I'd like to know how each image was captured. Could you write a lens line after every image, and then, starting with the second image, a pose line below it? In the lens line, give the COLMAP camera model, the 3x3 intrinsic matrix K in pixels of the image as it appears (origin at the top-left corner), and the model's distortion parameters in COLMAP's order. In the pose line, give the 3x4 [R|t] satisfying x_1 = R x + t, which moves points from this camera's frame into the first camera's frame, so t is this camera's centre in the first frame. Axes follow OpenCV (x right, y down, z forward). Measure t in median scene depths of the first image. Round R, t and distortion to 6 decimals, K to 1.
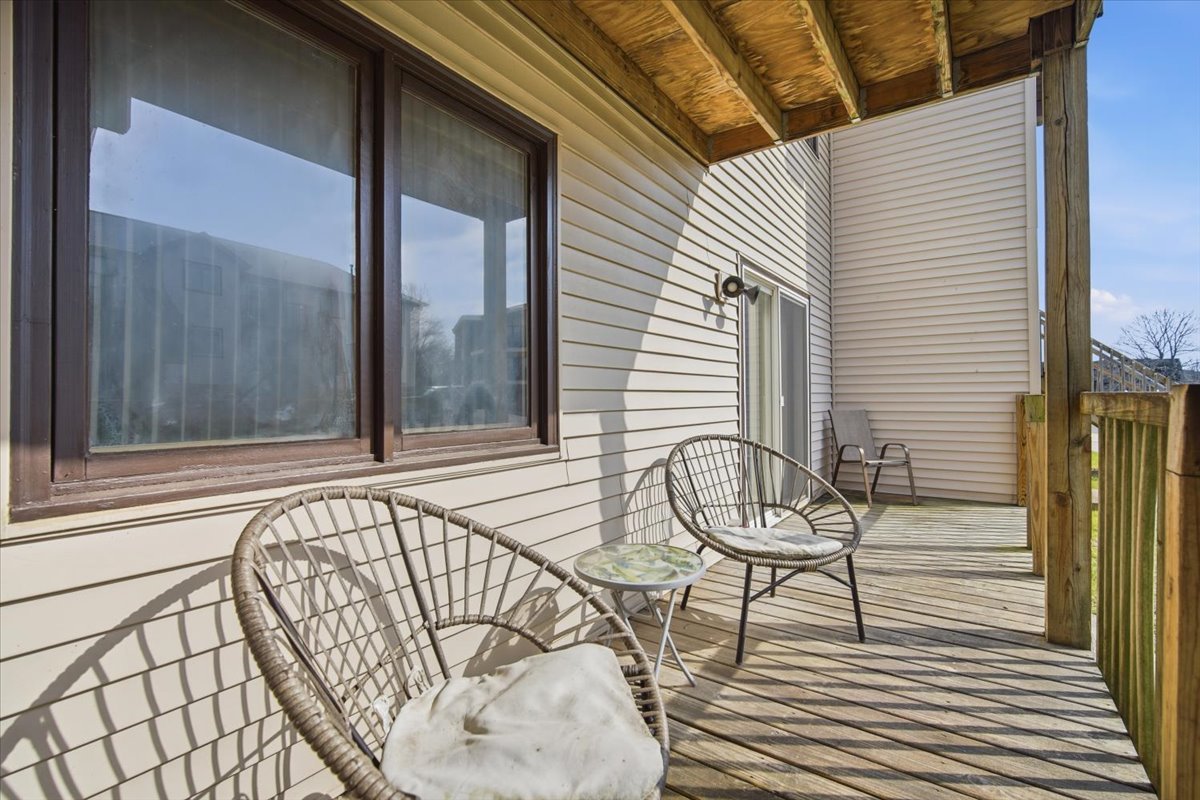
lens RADIAL K [[527.6, 0, 600.0], [0, 527.6, 400.0], [0, 0, 1]] dist [-0.009792, 0.000578]
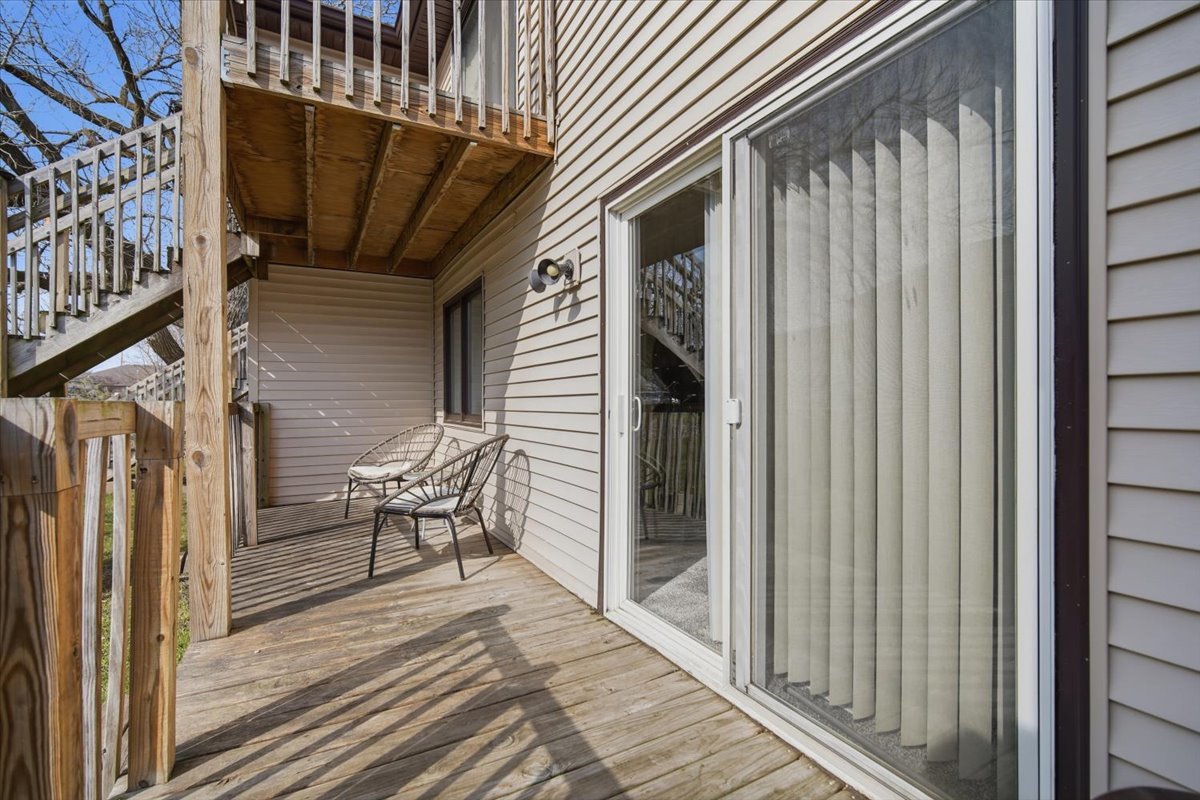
lens RADIAL K [[527.6, 0, 600.0], [0, 527.6, 400.0], [0, 0, 1]] dist [-0.009792, 0.000578]
pose [[-0.431006, 0.004923, -0.902336, 1.299804], [0.009460, 0.999955, 0.000937, -0.010334], [0.902300, -0.008133, -0.431033, 1.874024]]
